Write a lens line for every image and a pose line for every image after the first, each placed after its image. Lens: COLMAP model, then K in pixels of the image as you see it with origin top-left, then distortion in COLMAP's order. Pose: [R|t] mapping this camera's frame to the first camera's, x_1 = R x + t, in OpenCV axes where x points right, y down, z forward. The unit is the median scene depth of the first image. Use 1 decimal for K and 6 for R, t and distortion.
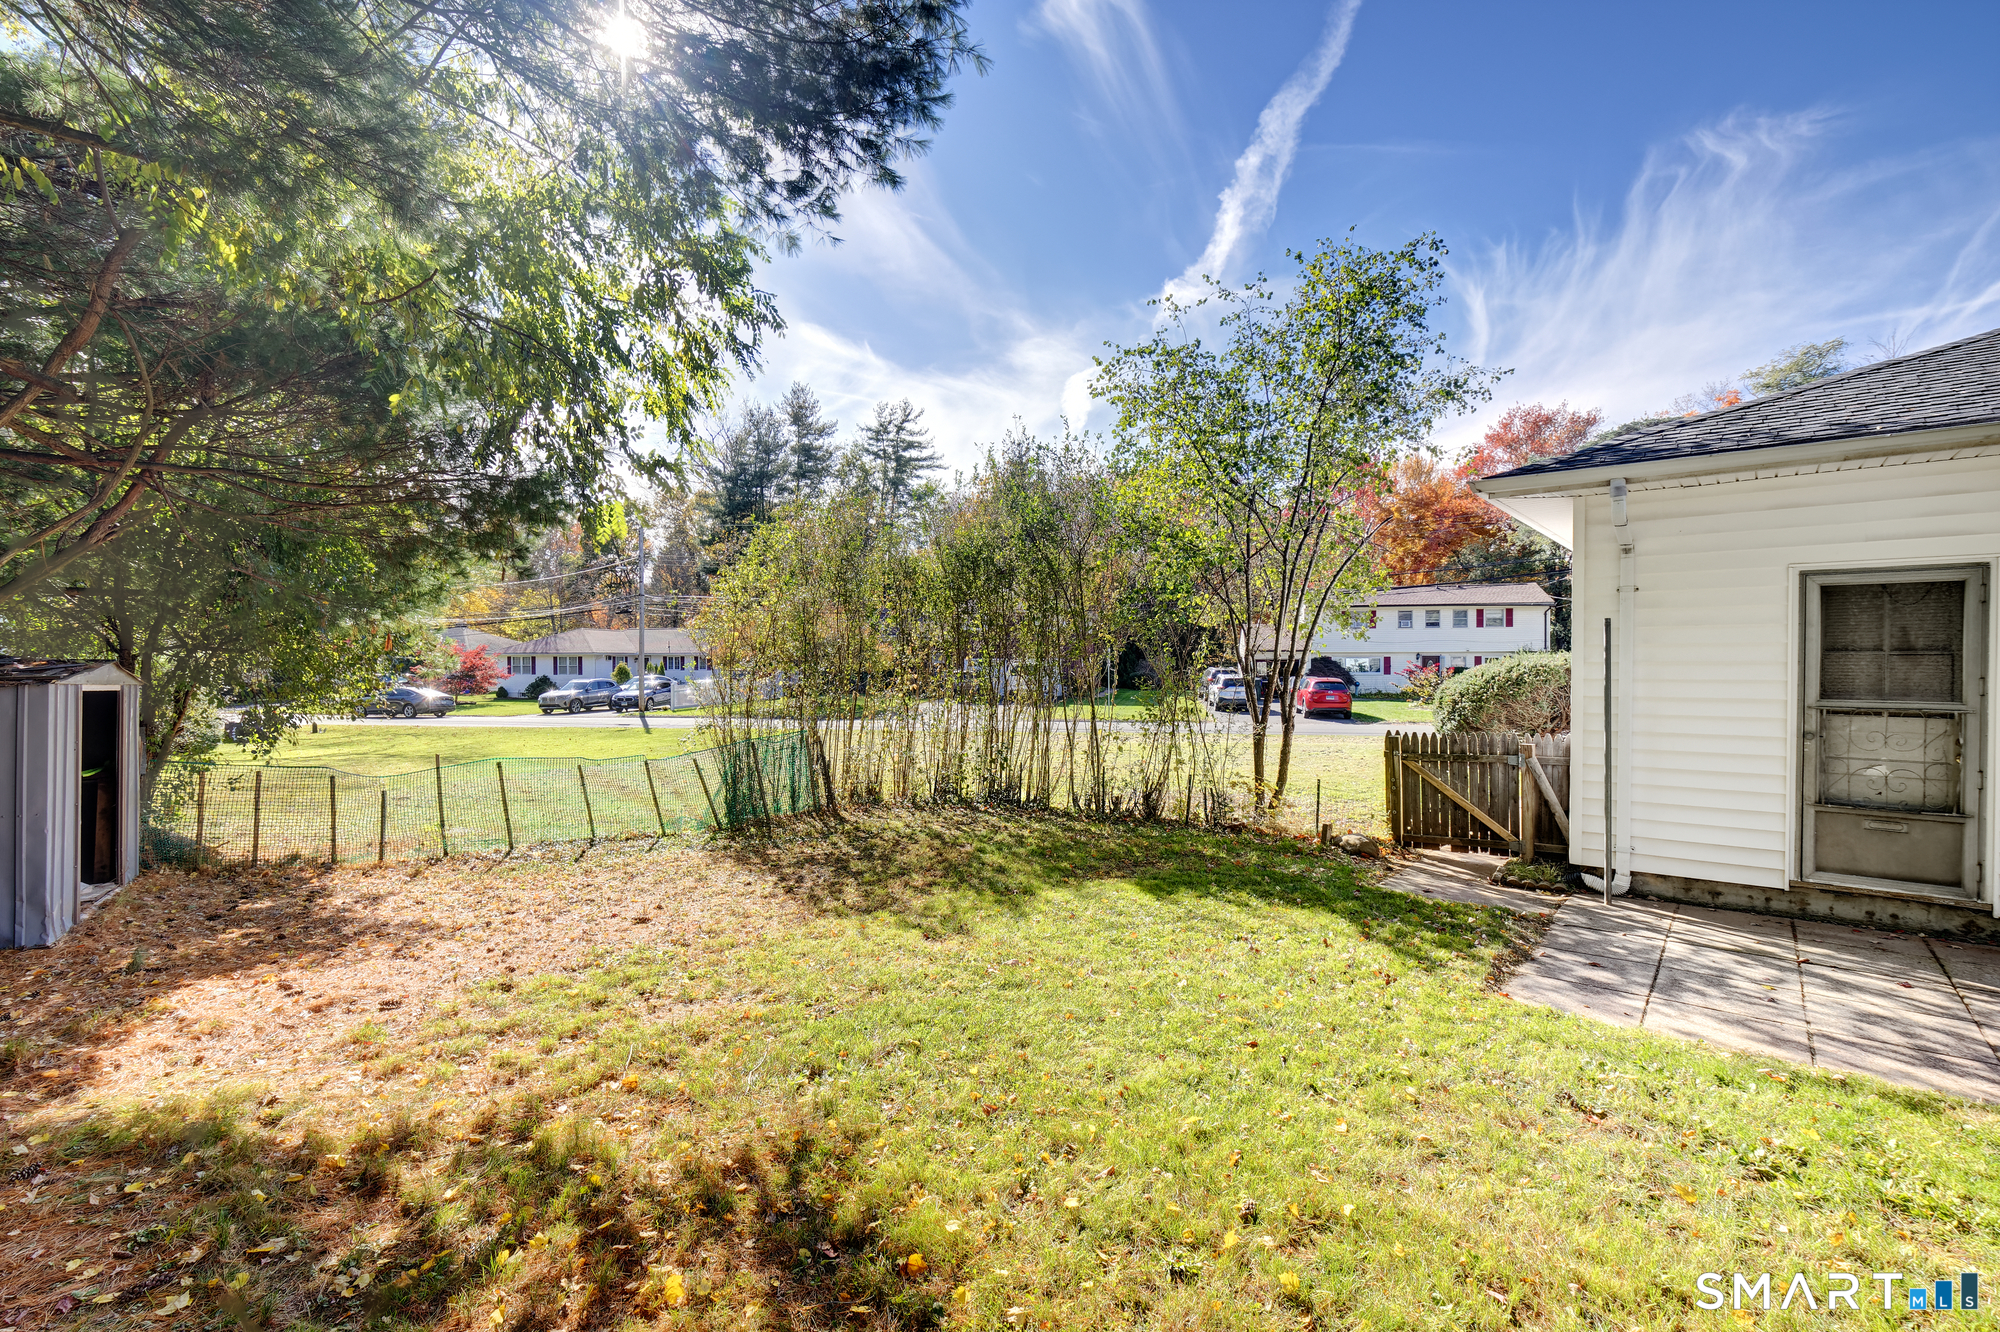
lens RADIAL K [[901.7, 0, 1006.9], [0, 901.7, 659.2], [0, 0, 1]] dist [0.009265, -0.000599]
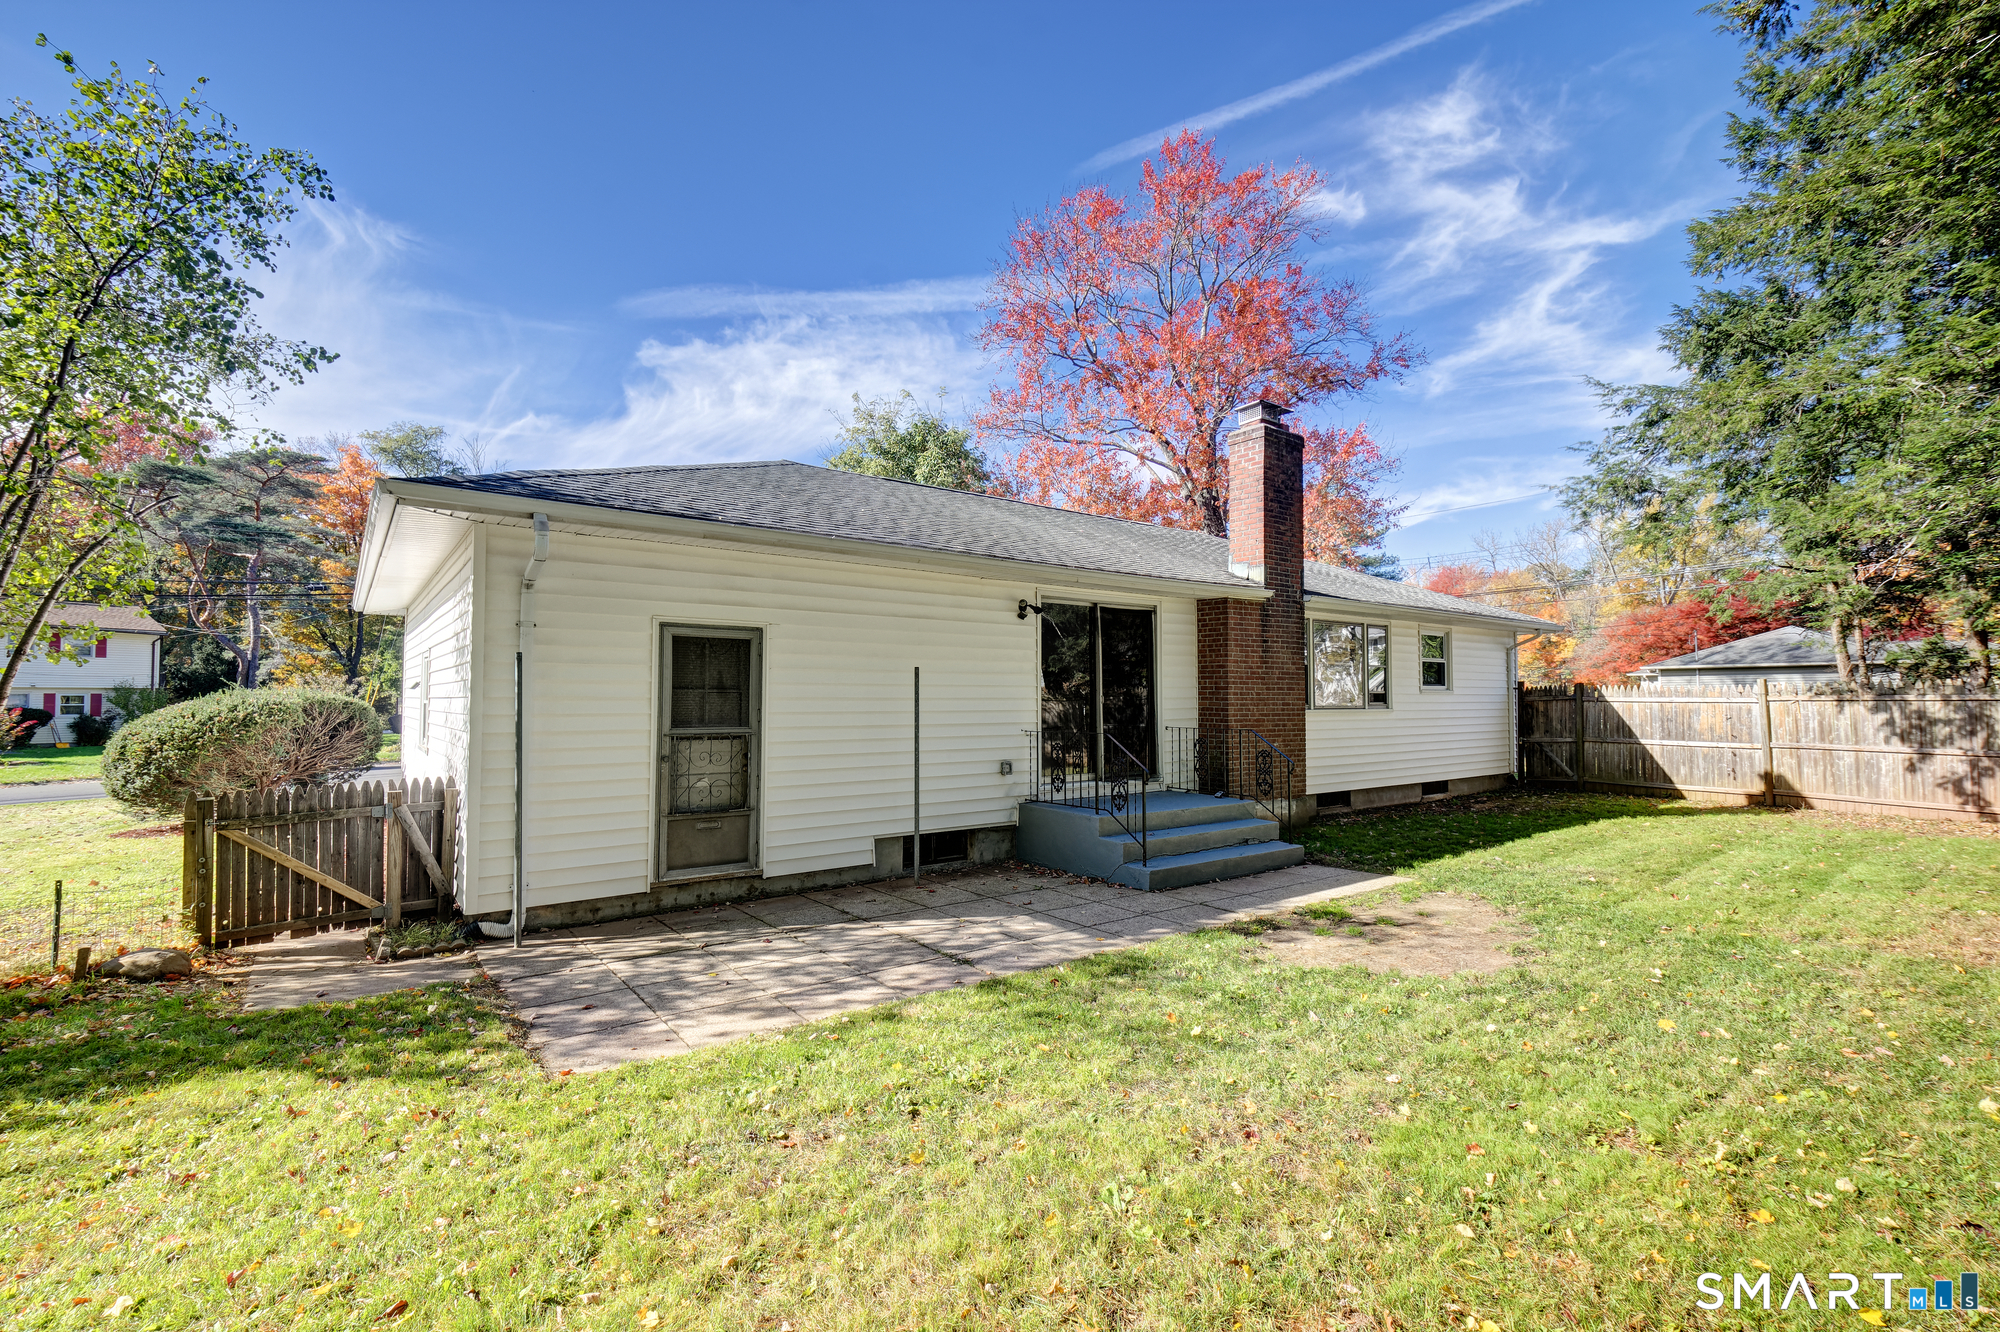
lens RADIAL K [[874.2, 0, 995.7], [0, 874.2, 667.0], [0, 0, 1]] dist [0.010962, -0.004889]
pose [[0.229361, 0.041521, 0.972456, -0.162491], [-0.004191, 0.999123, -0.041671, 0.009748], [-0.973332, 0.005482, 0.229333, 0.323083]]
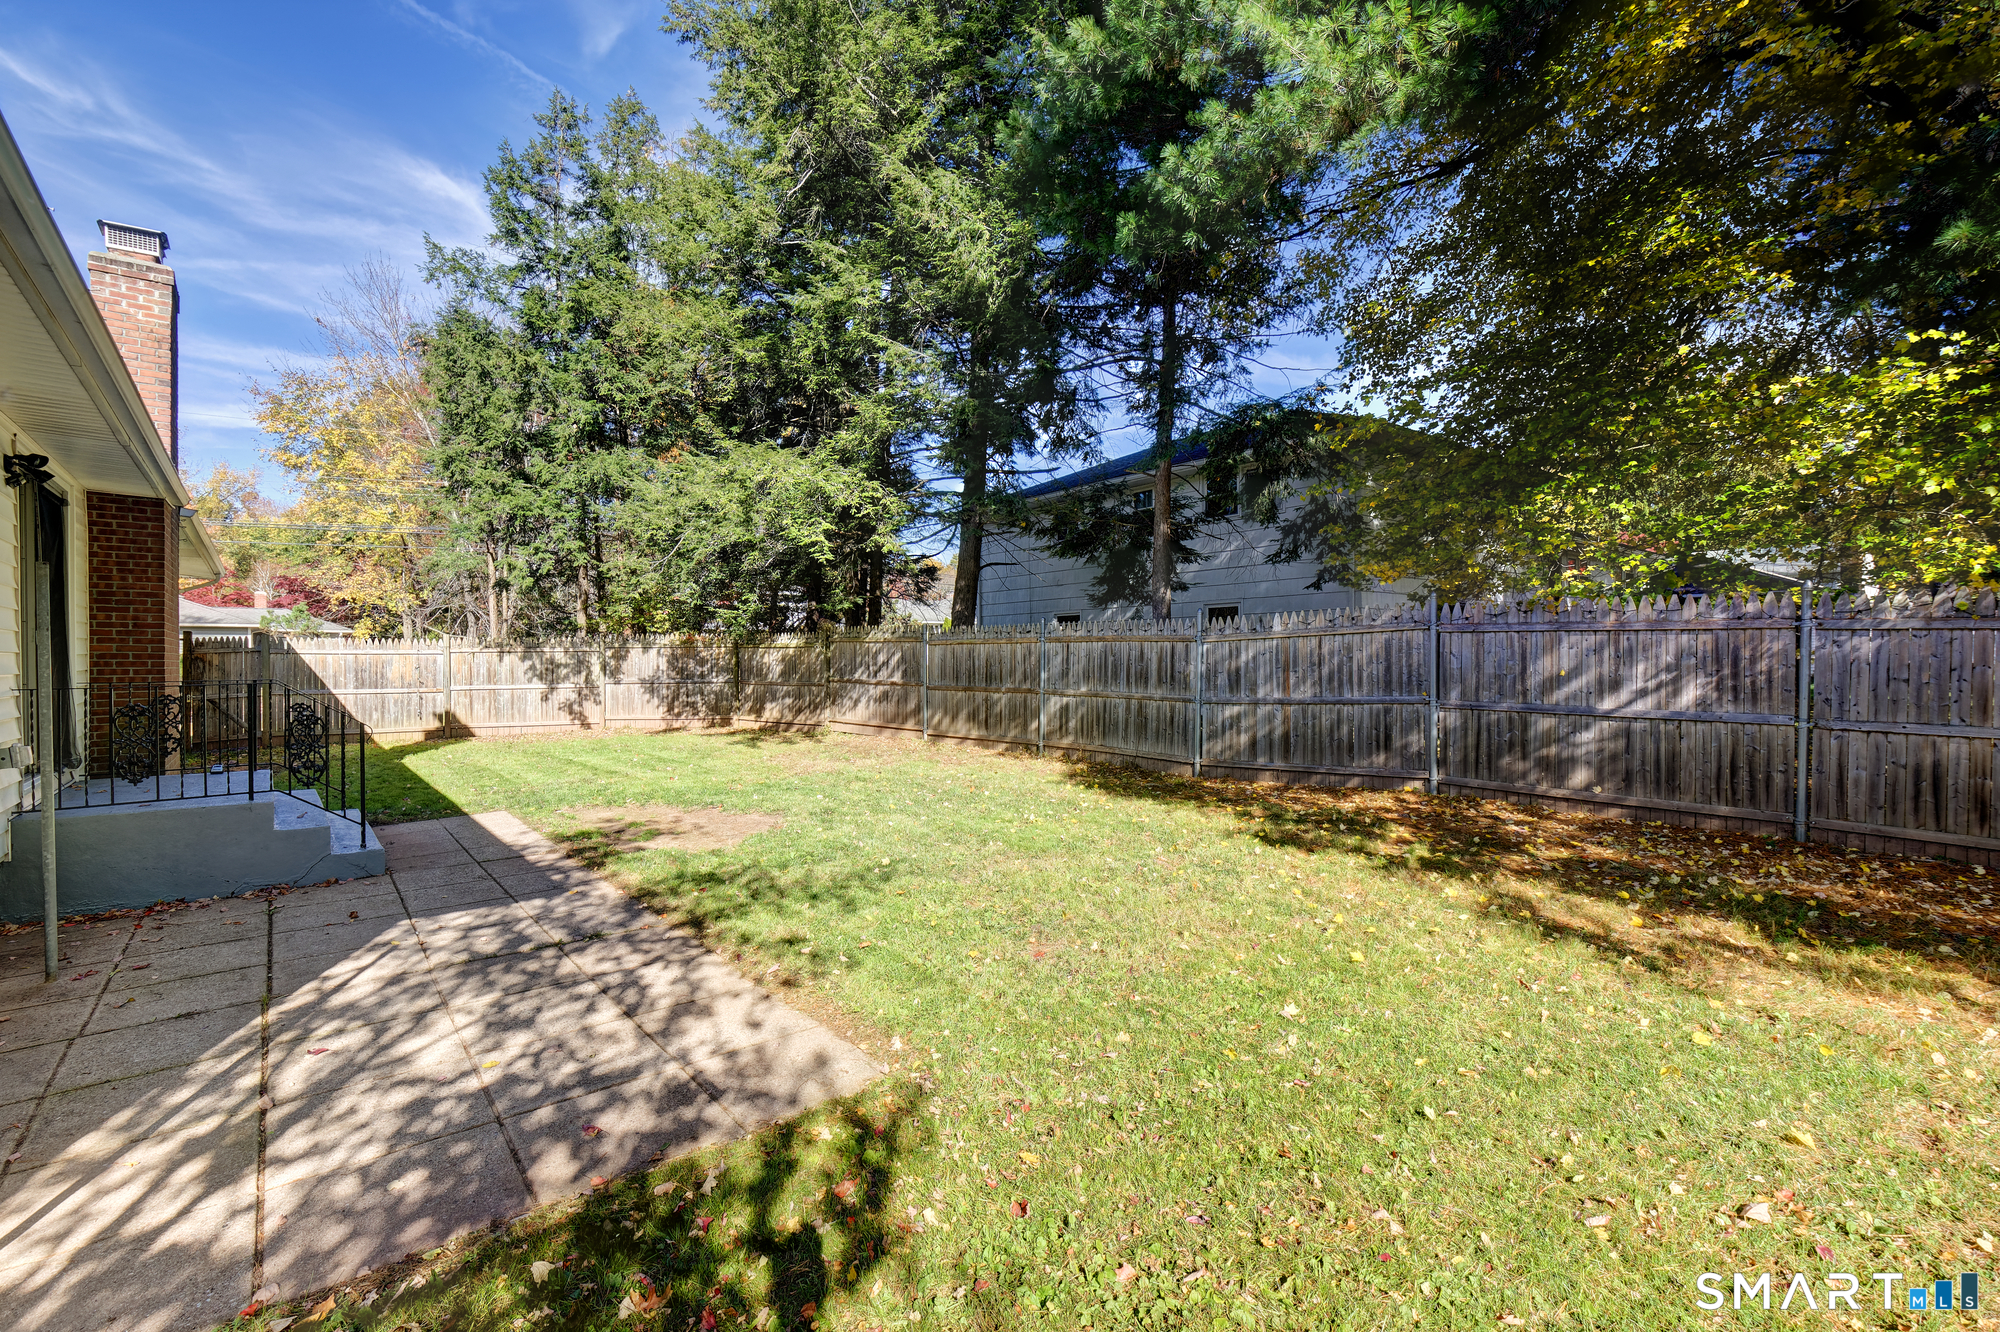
lens RADIAL K [[900.3, 0, 991.8], [0, 900.3, 665.4], [0, 0, 1]] dist [0.010027, -0.007711]
pose [[-0.980507, 0.013864, 0.195993, 0.256548], [0.015337, 0.999864, 0.005998, 0.043711], [-0.195883, 0.008887, -0.980587, 1.347644]]
